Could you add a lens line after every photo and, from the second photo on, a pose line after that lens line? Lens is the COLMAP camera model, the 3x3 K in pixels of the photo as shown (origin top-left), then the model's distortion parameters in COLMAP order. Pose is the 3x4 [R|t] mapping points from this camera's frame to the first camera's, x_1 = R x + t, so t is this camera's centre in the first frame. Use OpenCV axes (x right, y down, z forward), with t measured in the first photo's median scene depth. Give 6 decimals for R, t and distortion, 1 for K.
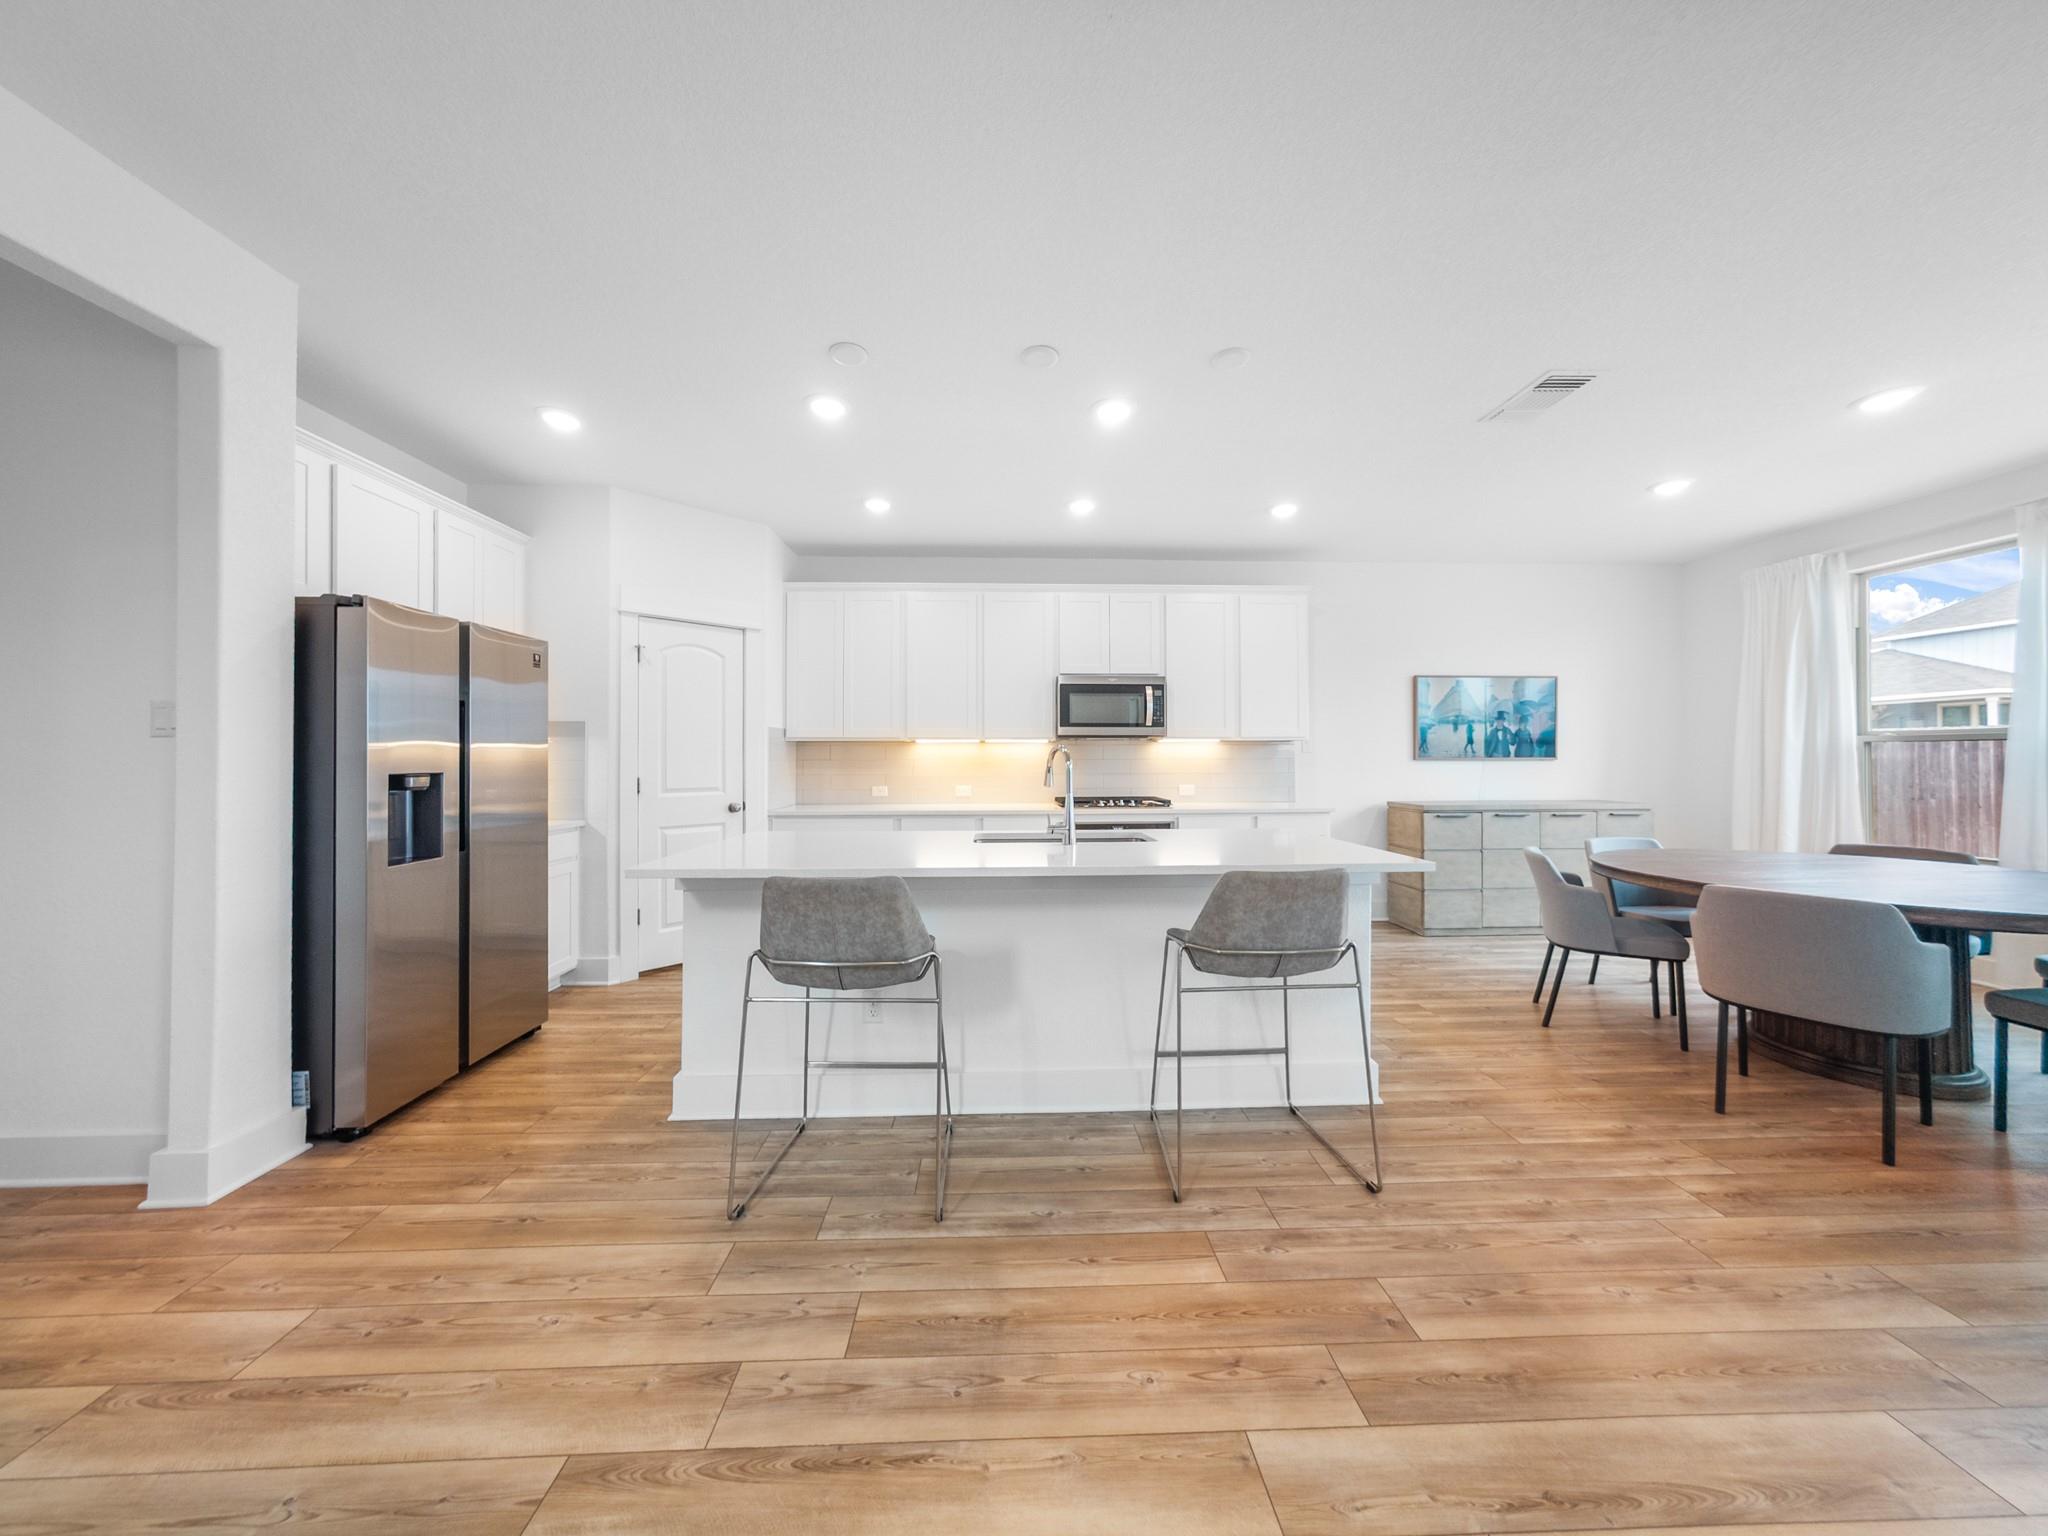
lens RADIAL K [[693.7, 0, 1021.3], [0, 693.7, 754.7], [0, 0, 1]] dist [-0.007750, 0.003723]
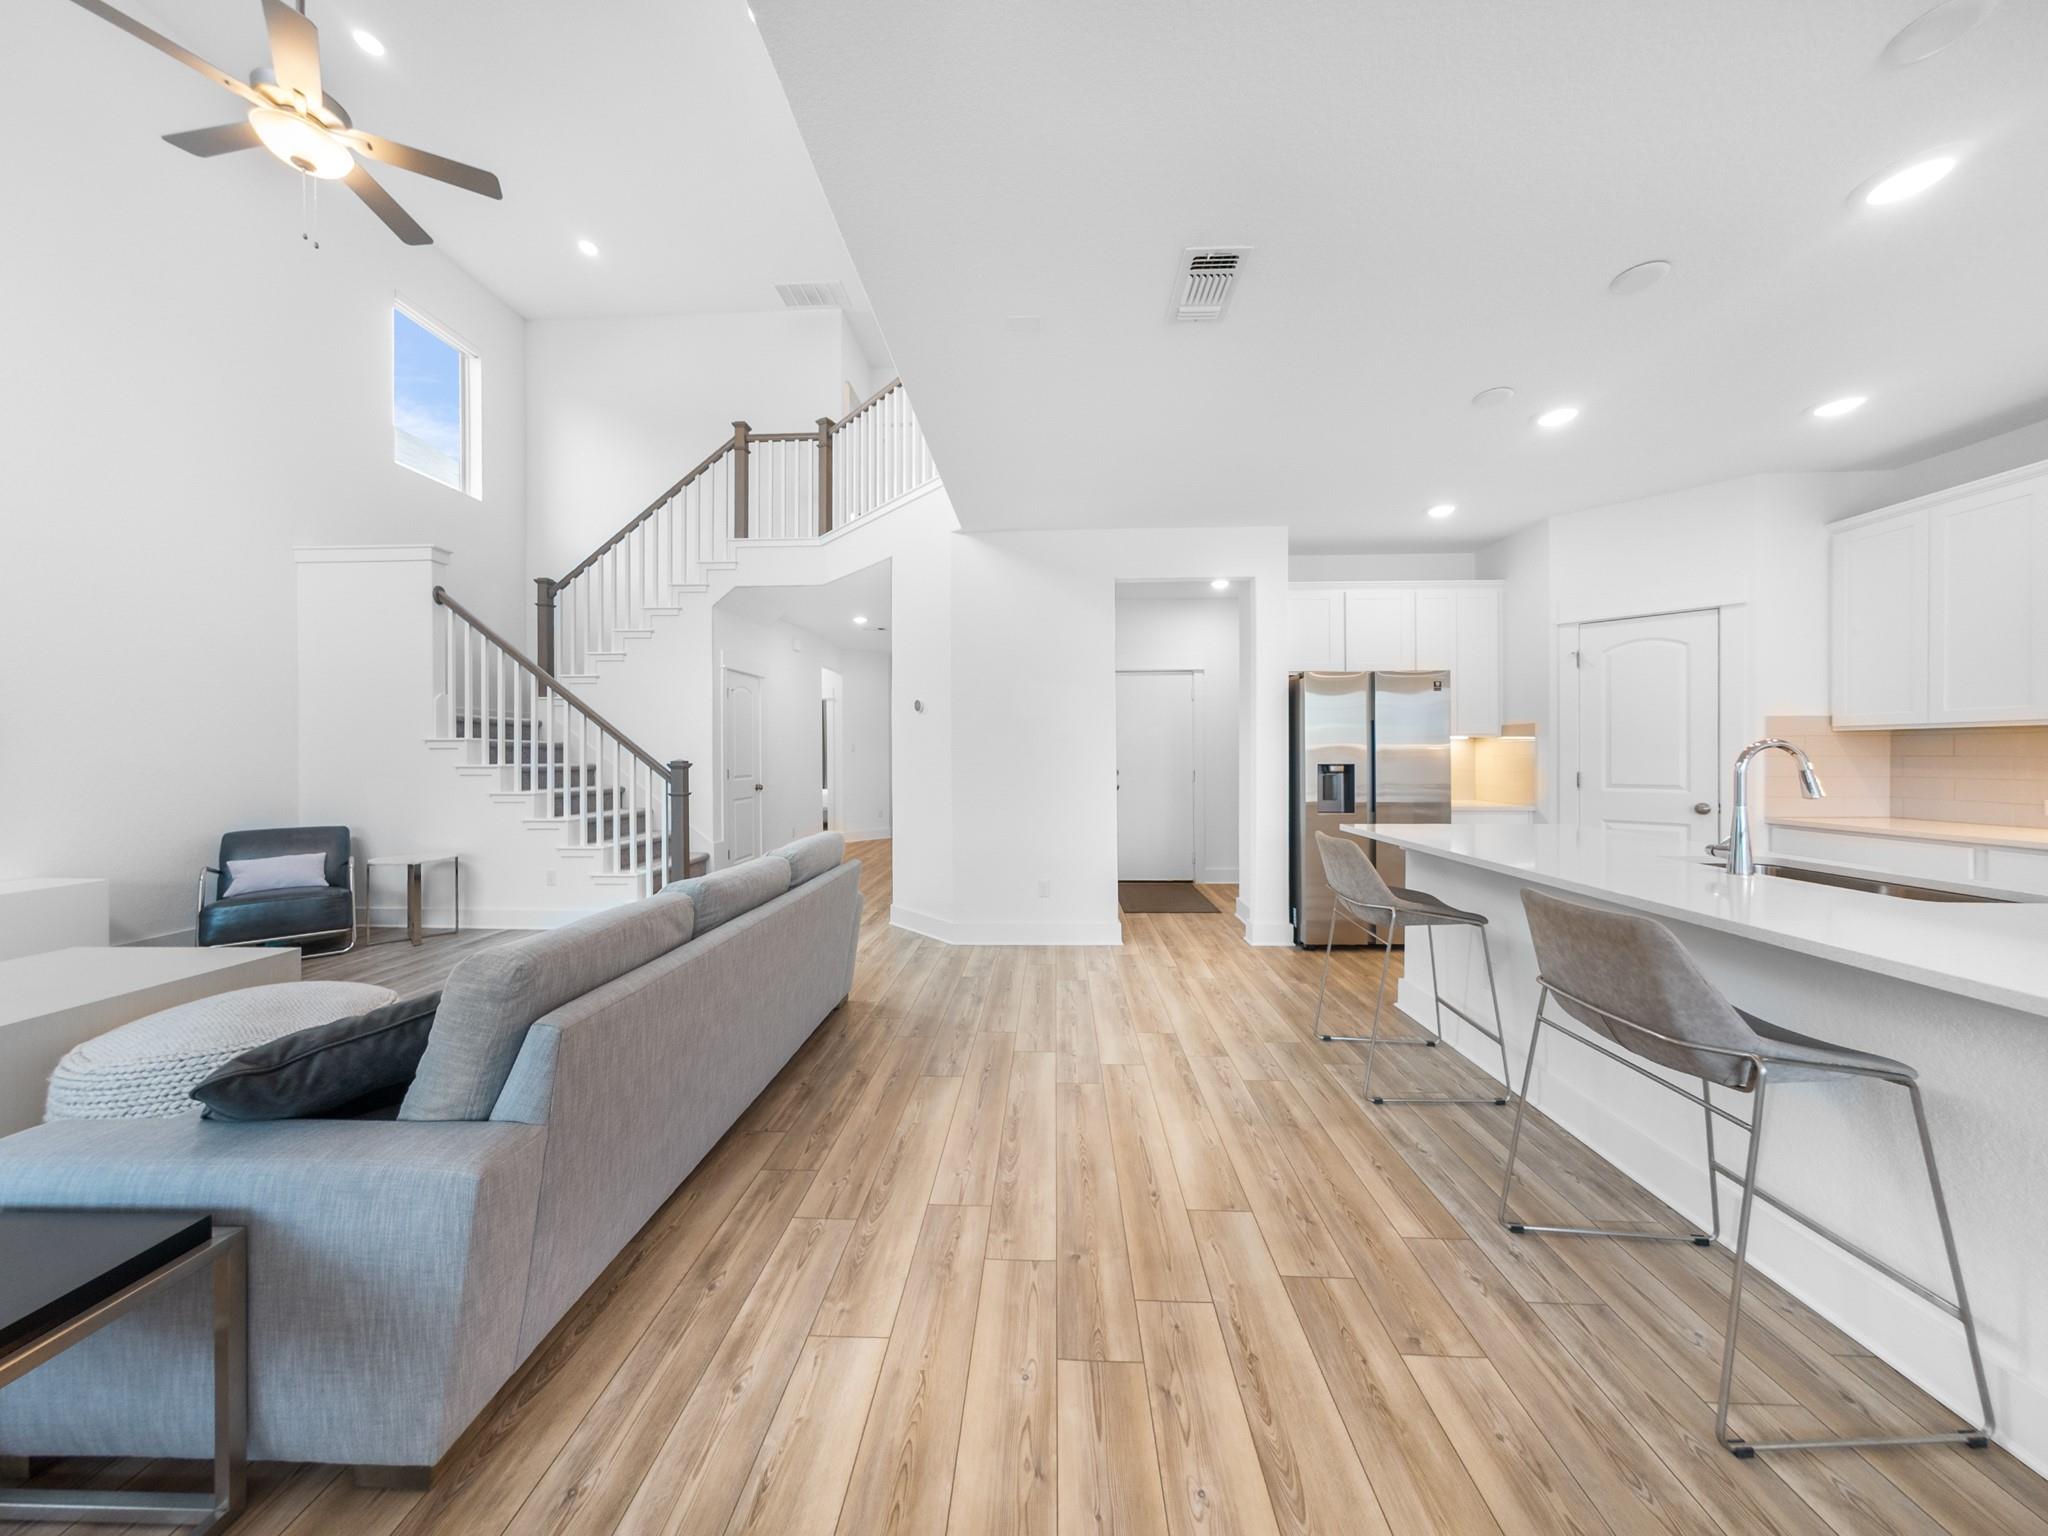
lens RADIAL K [[693.7, 0, 1025.7], [0, 693.7, 759.3], [0, 0, 1]] dist [-0.007750, 0.003723]
pose [[-0.078012, 0.009489, -0.996907, 0.823118], [0.009113, 0.999920, 0.008805, -0.006695], [0.996911, -0.008398, -0.078092, 0.285125]]
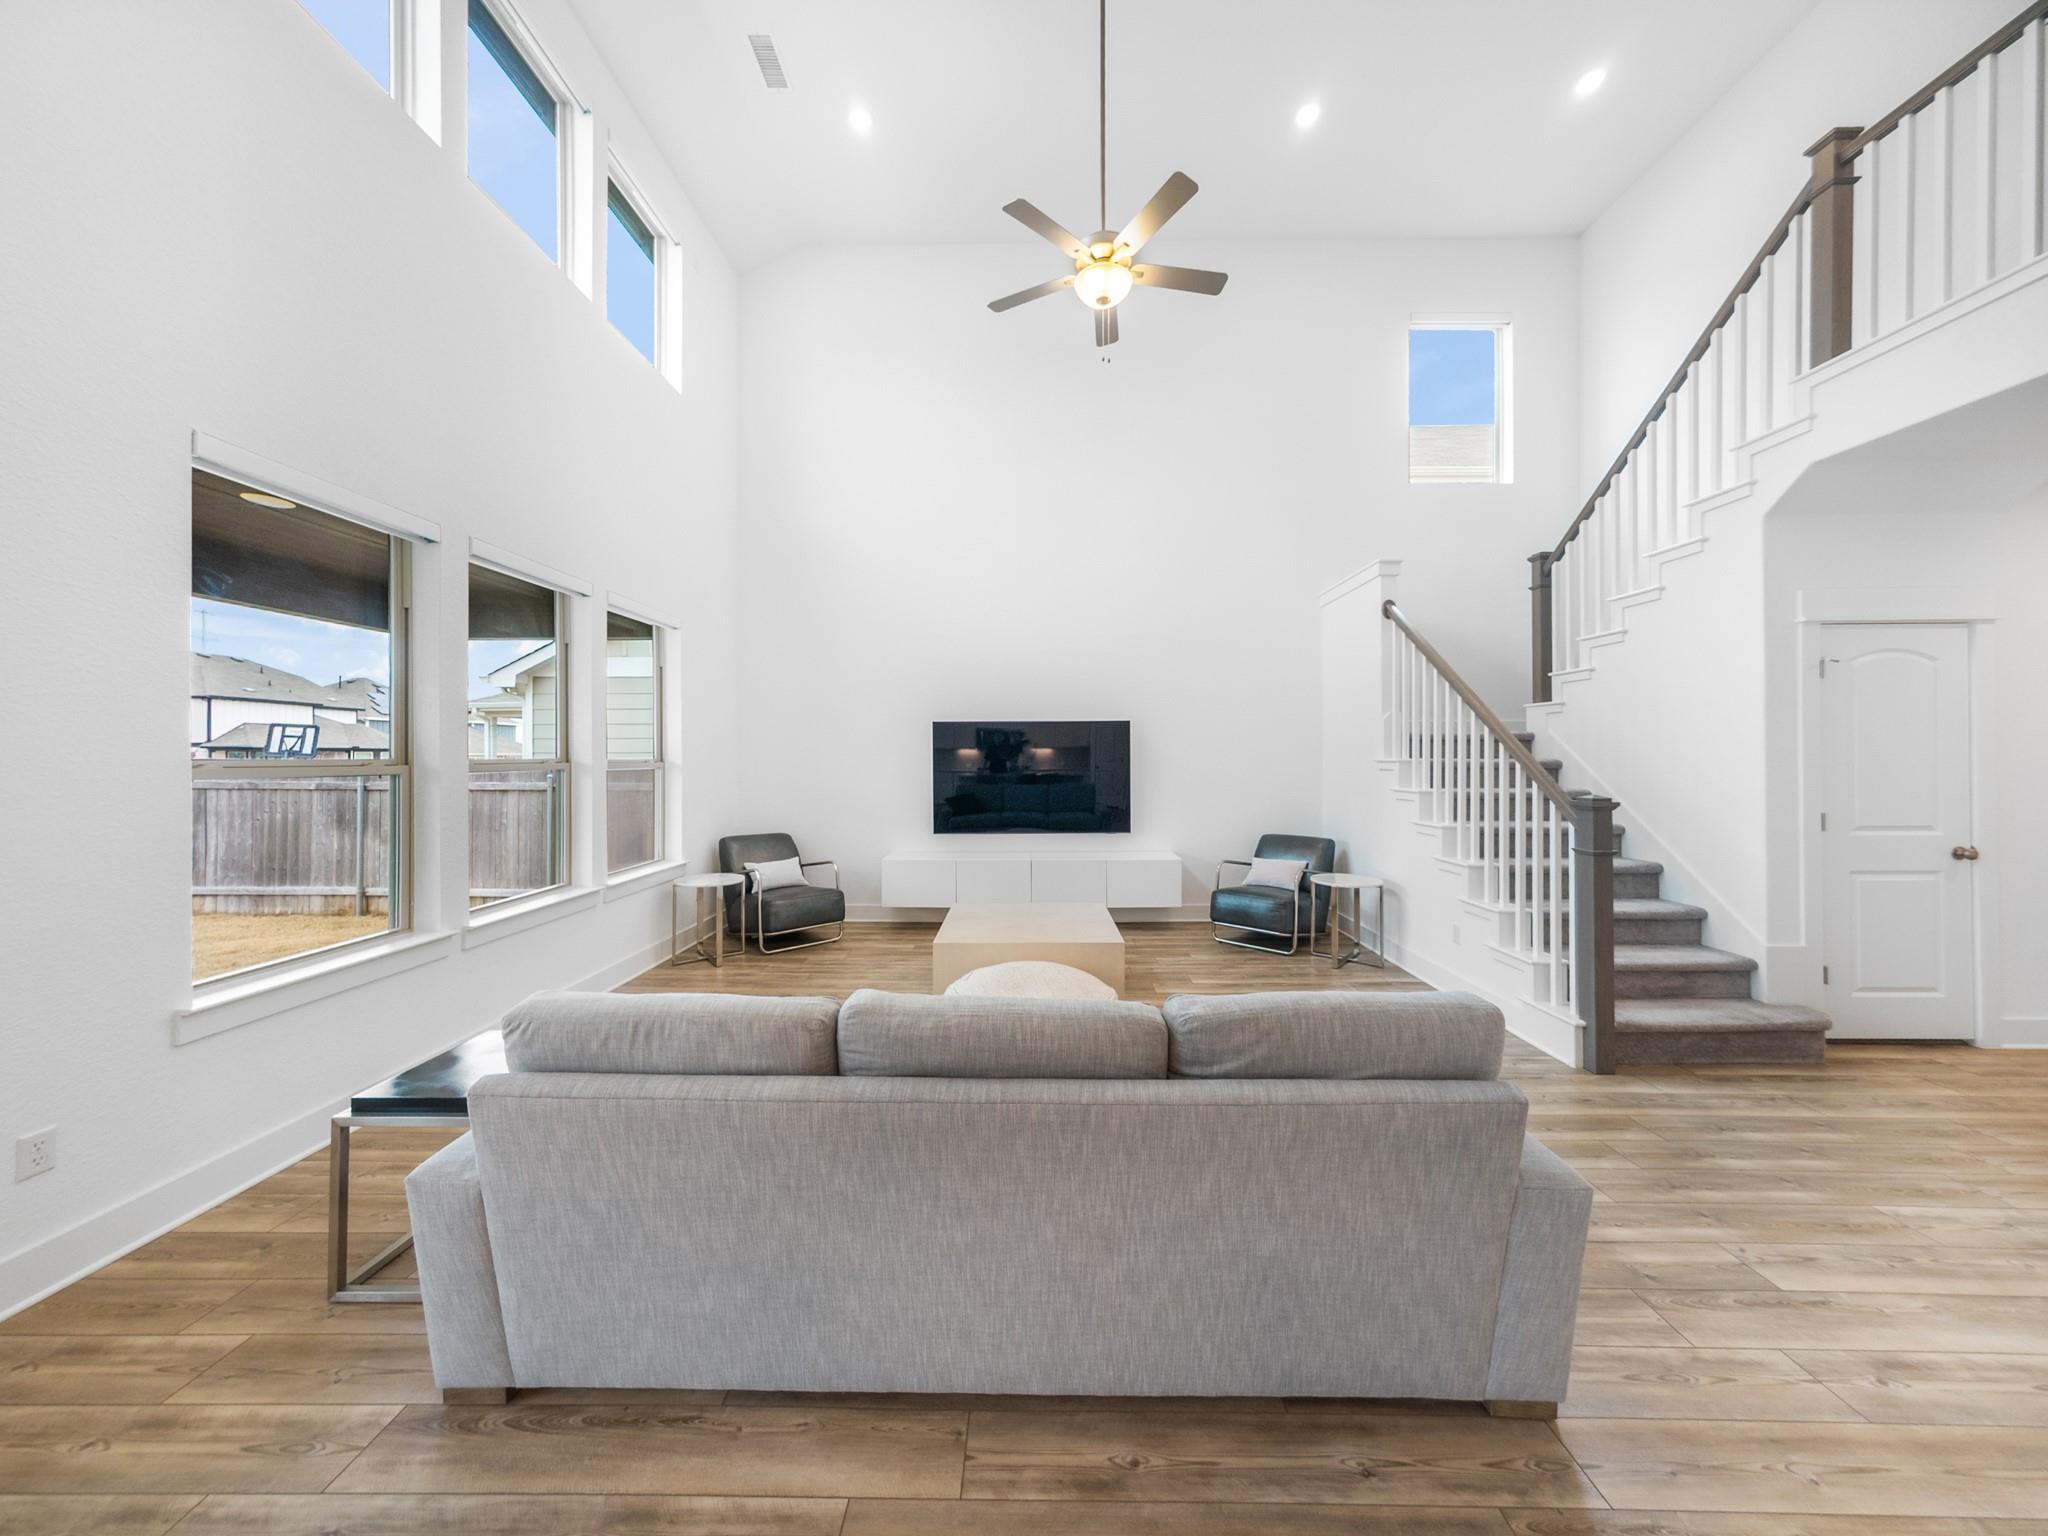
lens RADIAL K [[693.7, 0, 1023.5], [0, 693.7, 757.7], [0, 0, 1]] dist [-0.007750, 0.003723]
pose [[-0.998727, 0.005396, 0.050162, -0.026779], [0.004990, 0.999954, -0.008223, -0.052258], [-0.050204, -0.007962, -0.998707, 0.398230]]
